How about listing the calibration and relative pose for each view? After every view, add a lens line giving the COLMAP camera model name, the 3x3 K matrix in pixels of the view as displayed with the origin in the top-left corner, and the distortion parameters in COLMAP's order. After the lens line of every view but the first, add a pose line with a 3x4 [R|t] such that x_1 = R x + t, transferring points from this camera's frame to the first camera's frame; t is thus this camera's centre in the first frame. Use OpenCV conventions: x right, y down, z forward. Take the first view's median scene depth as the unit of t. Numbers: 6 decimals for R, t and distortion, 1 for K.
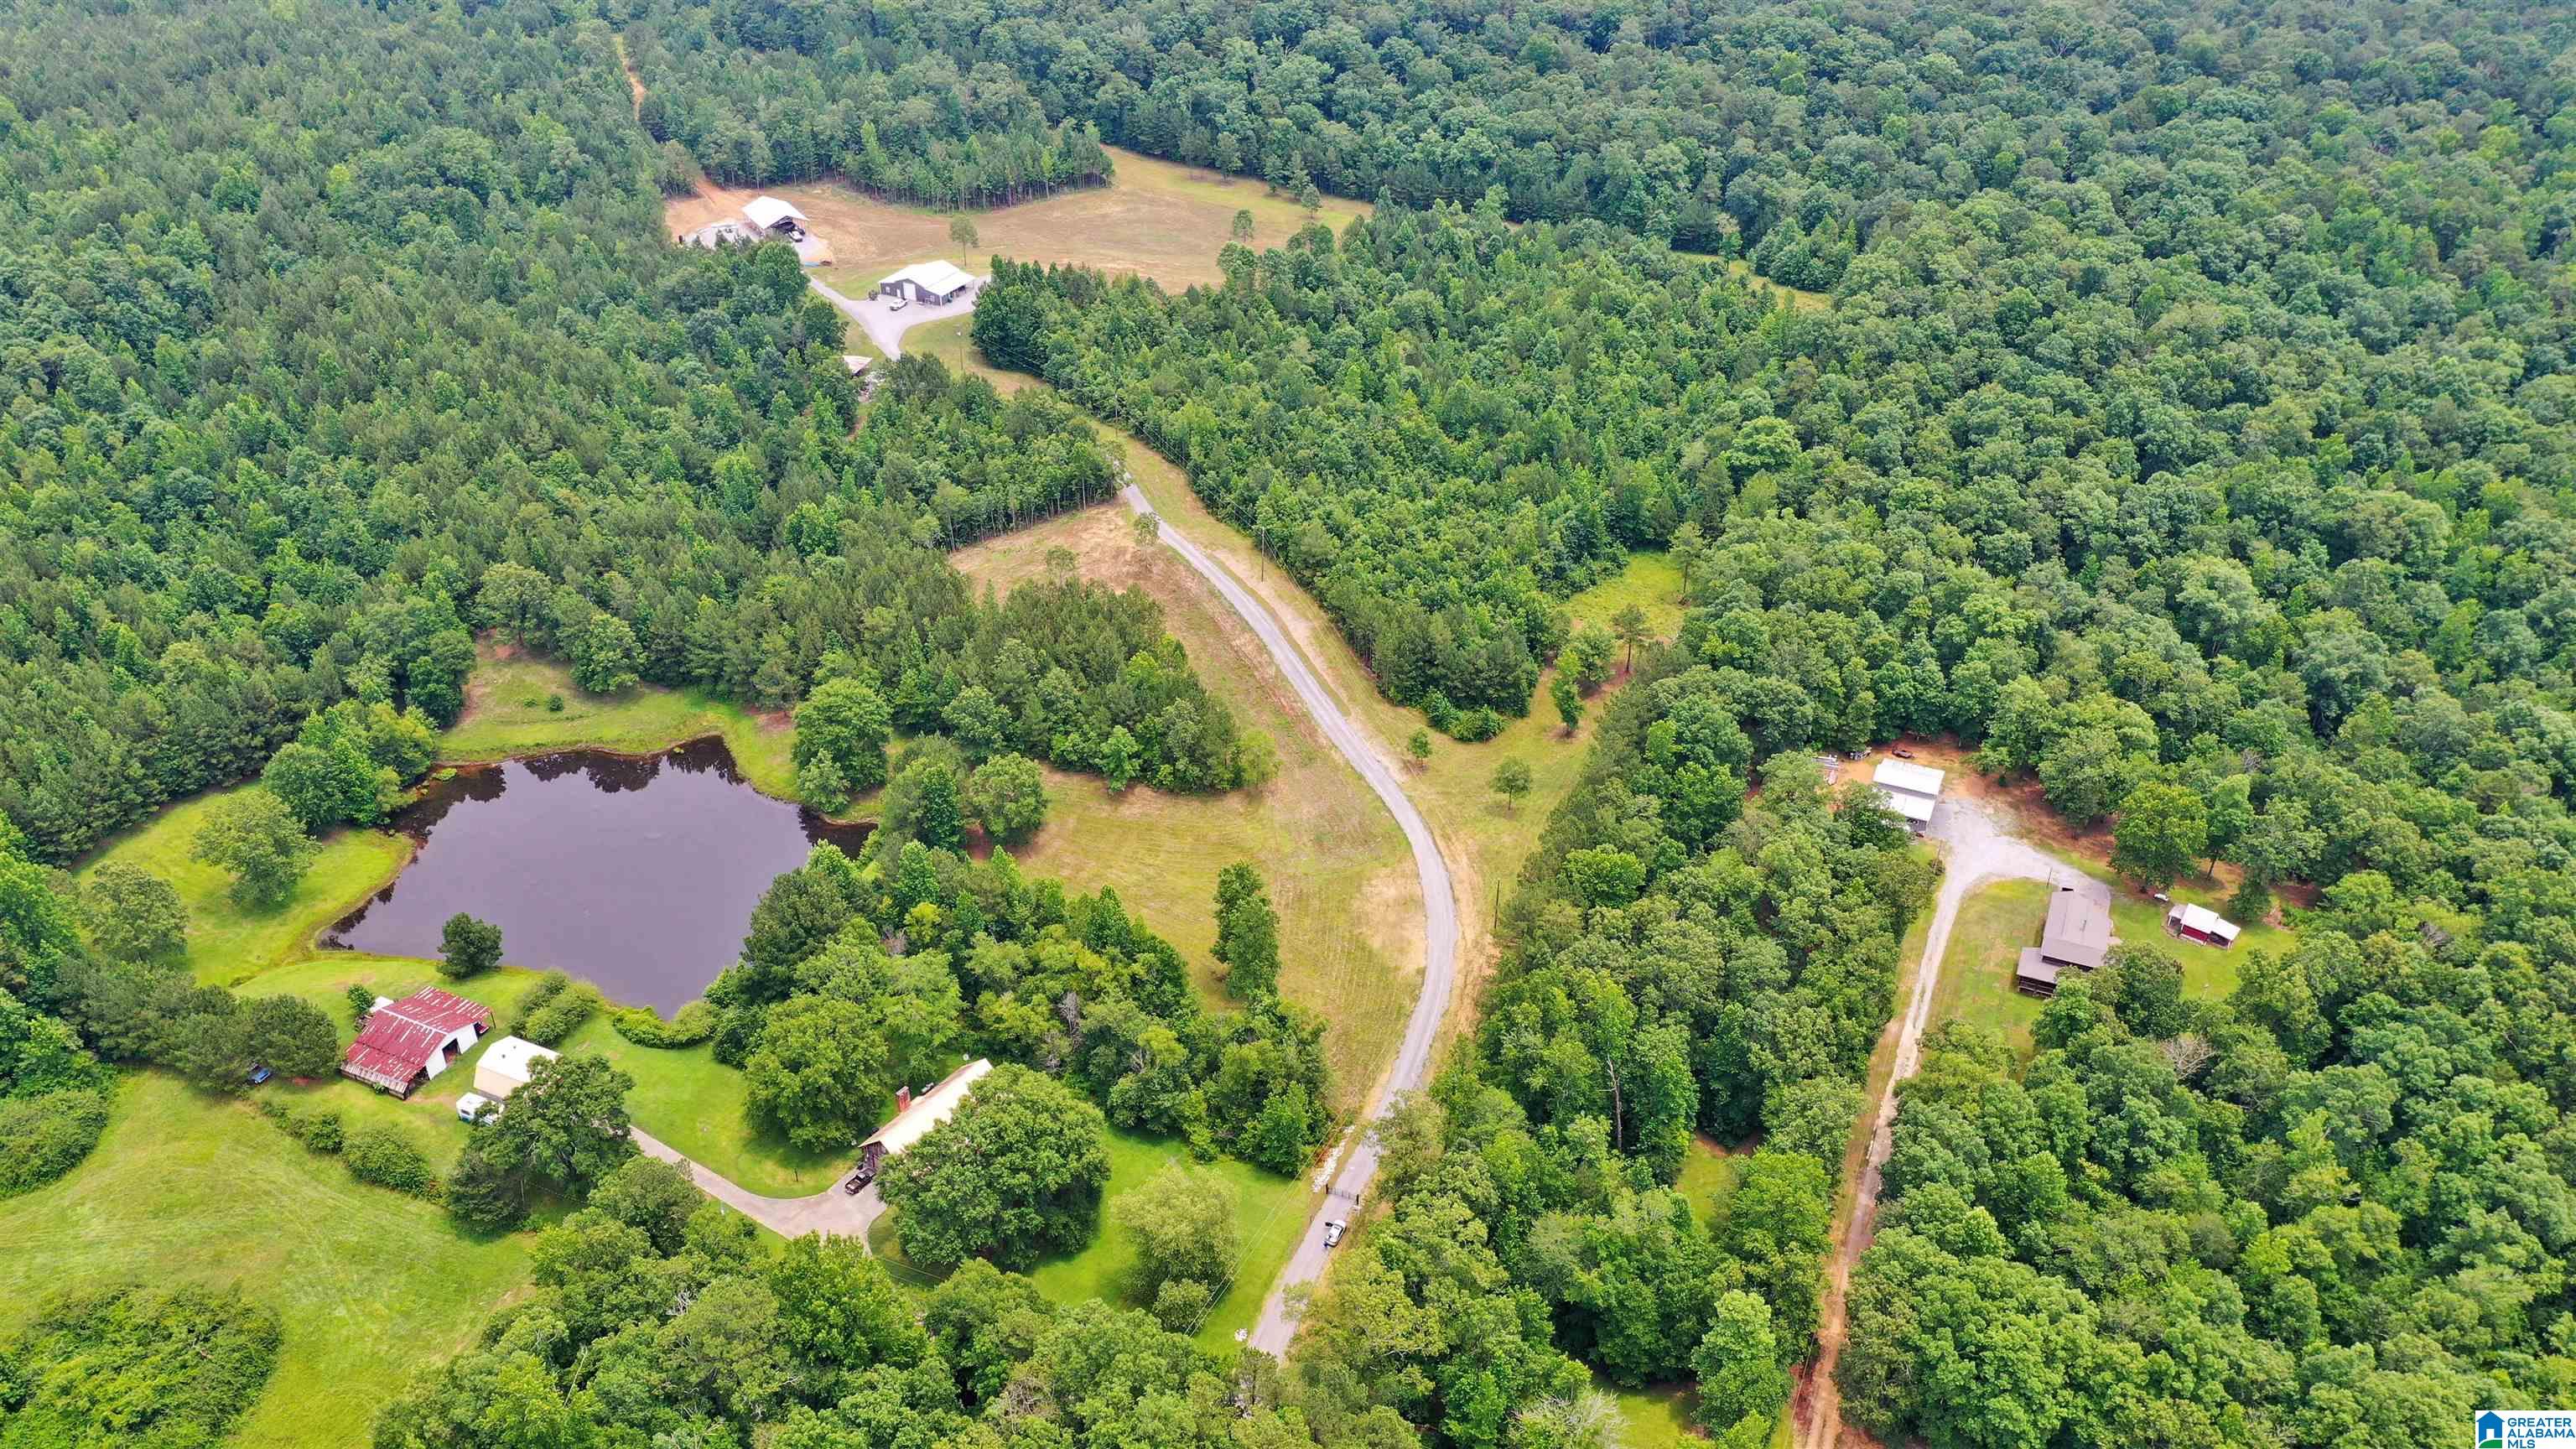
lens RADIAL K [[2135.3, 0, 1288.0], [0, 2135.3, 724.5], [0, 0, 1]] dist [-0.001032, 0.001718]
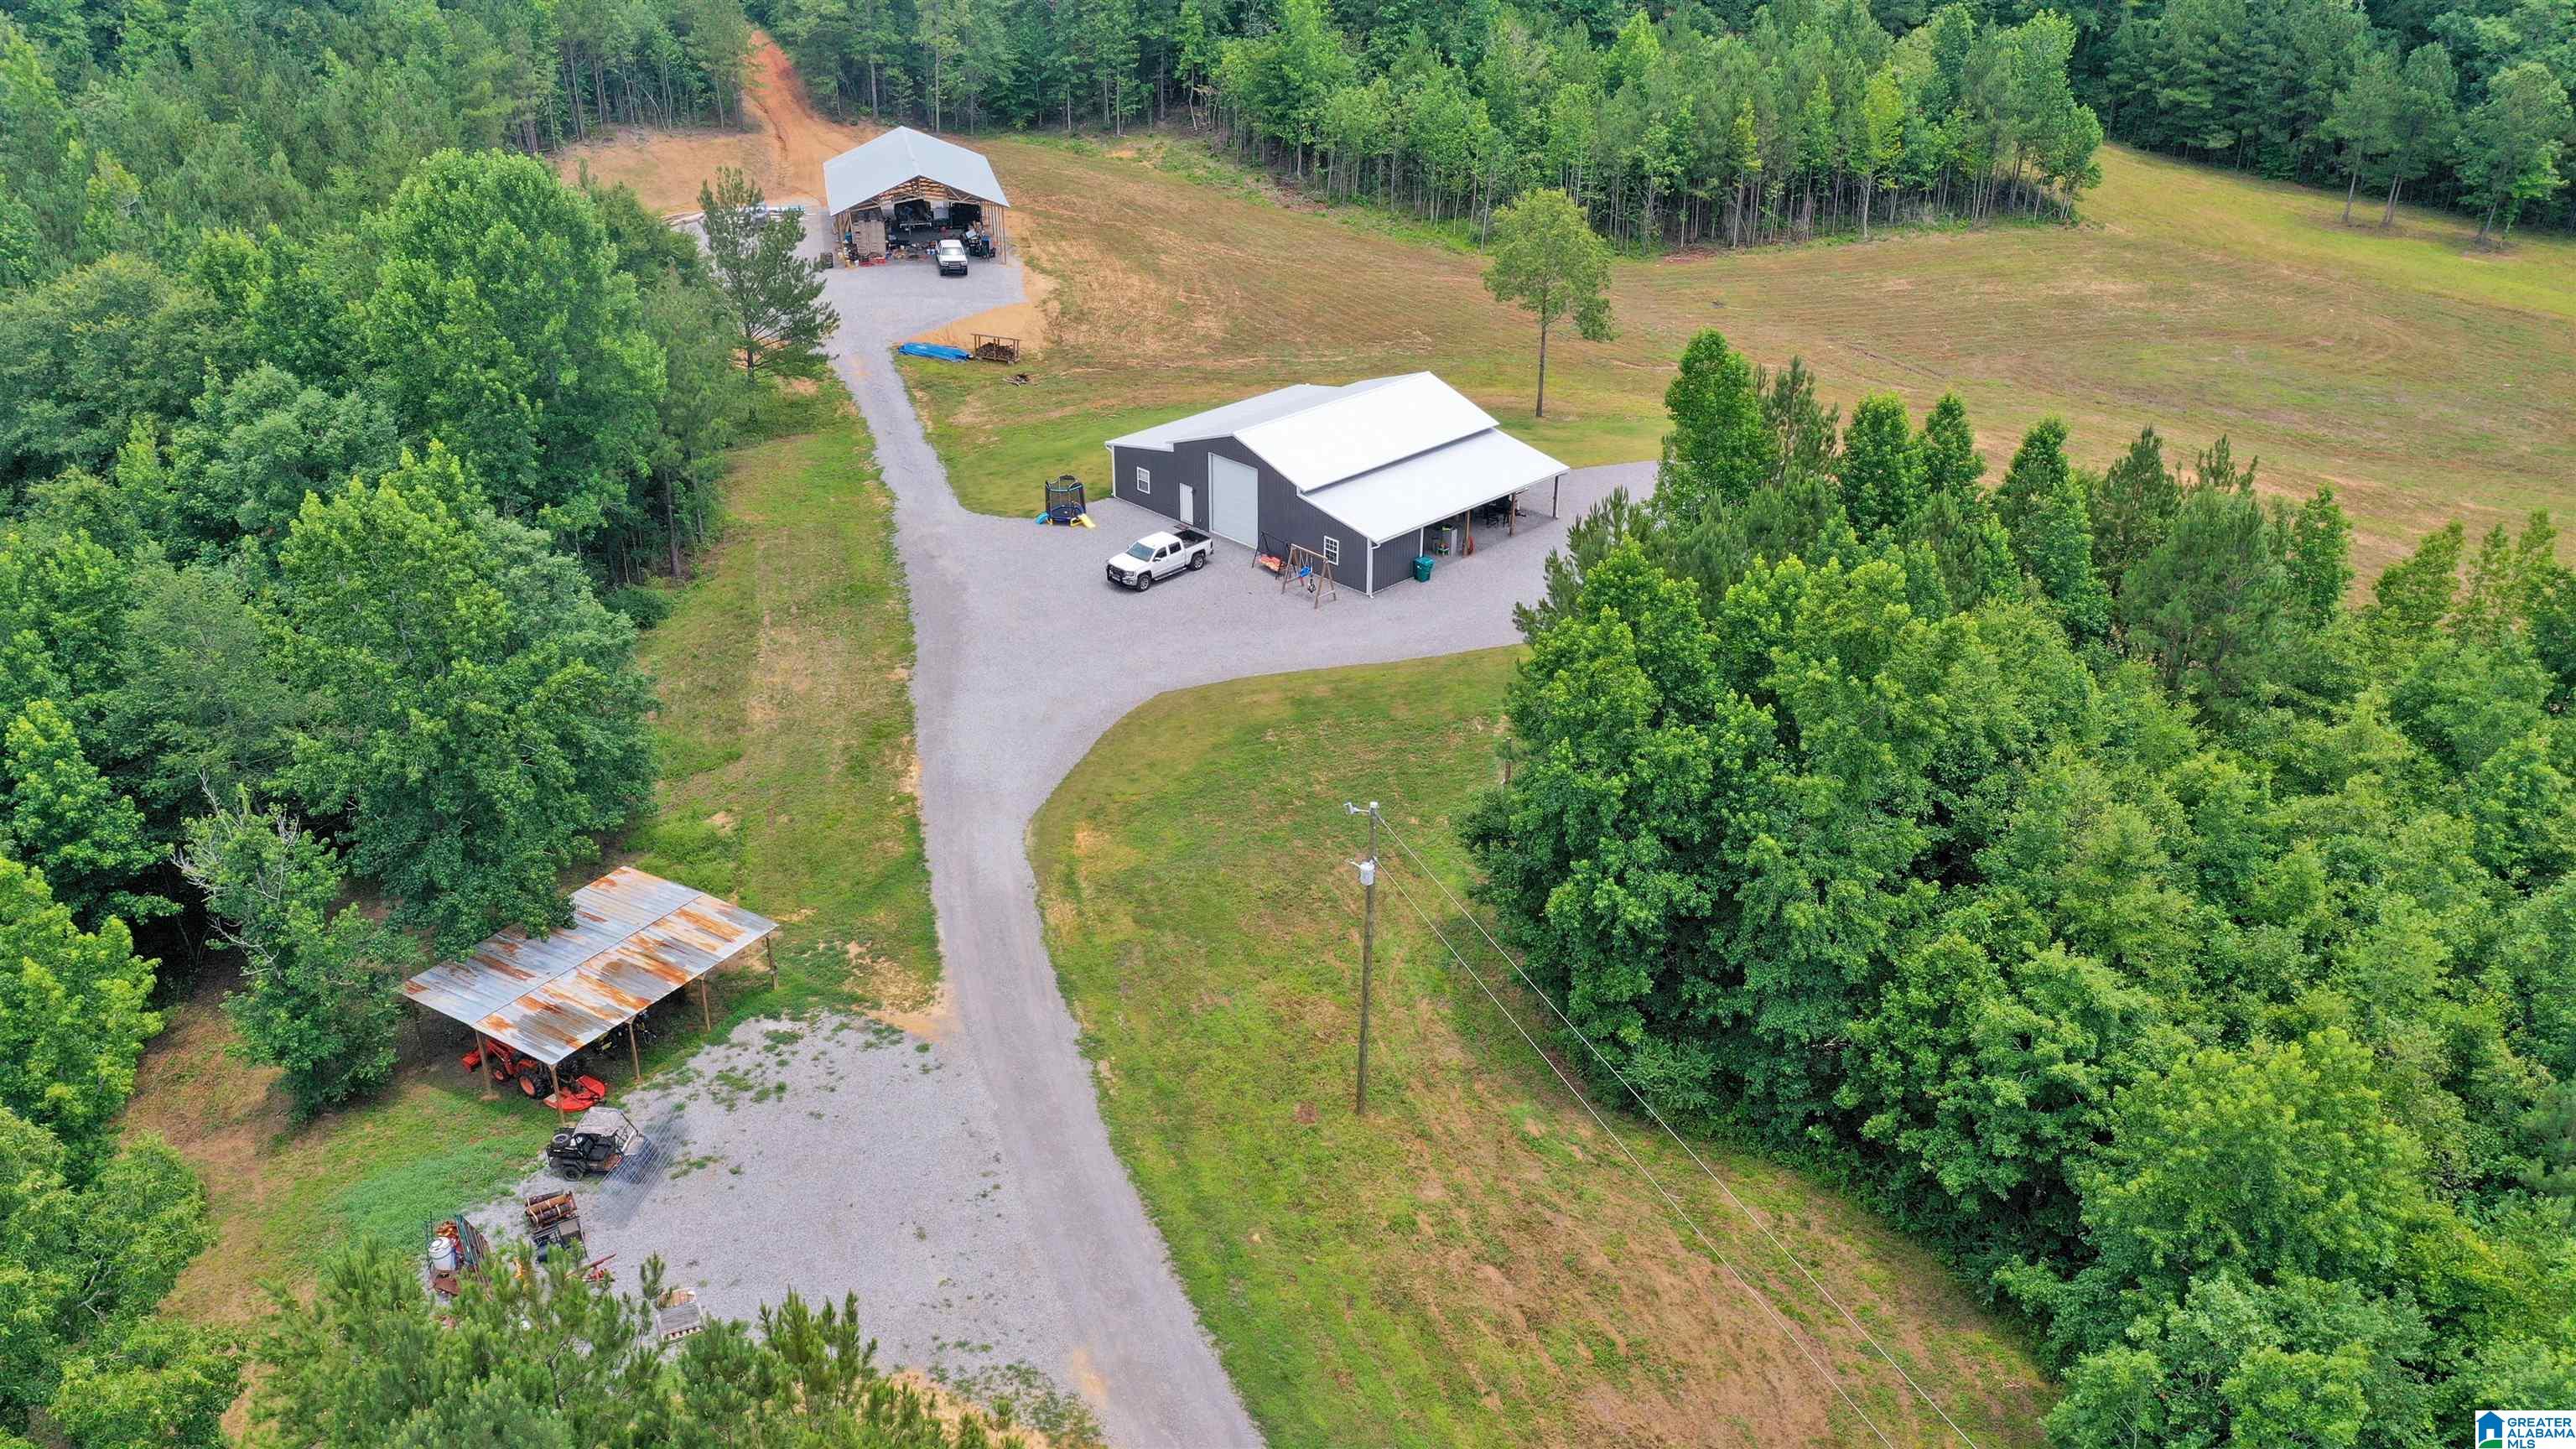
lens RADIAL K [[2135.3, 0, 1288.0], [0, 2135.3, 724.5], [0, 0, 1]] dist [-0.001032, 0.001718]
pose [[0.954188, 0.135649, -0.266692, -0.107830], [-0.160033, 0.984495, -0.071830, -0.156978], [0.252813, 0.111219, 0.961101, 0.755007]]
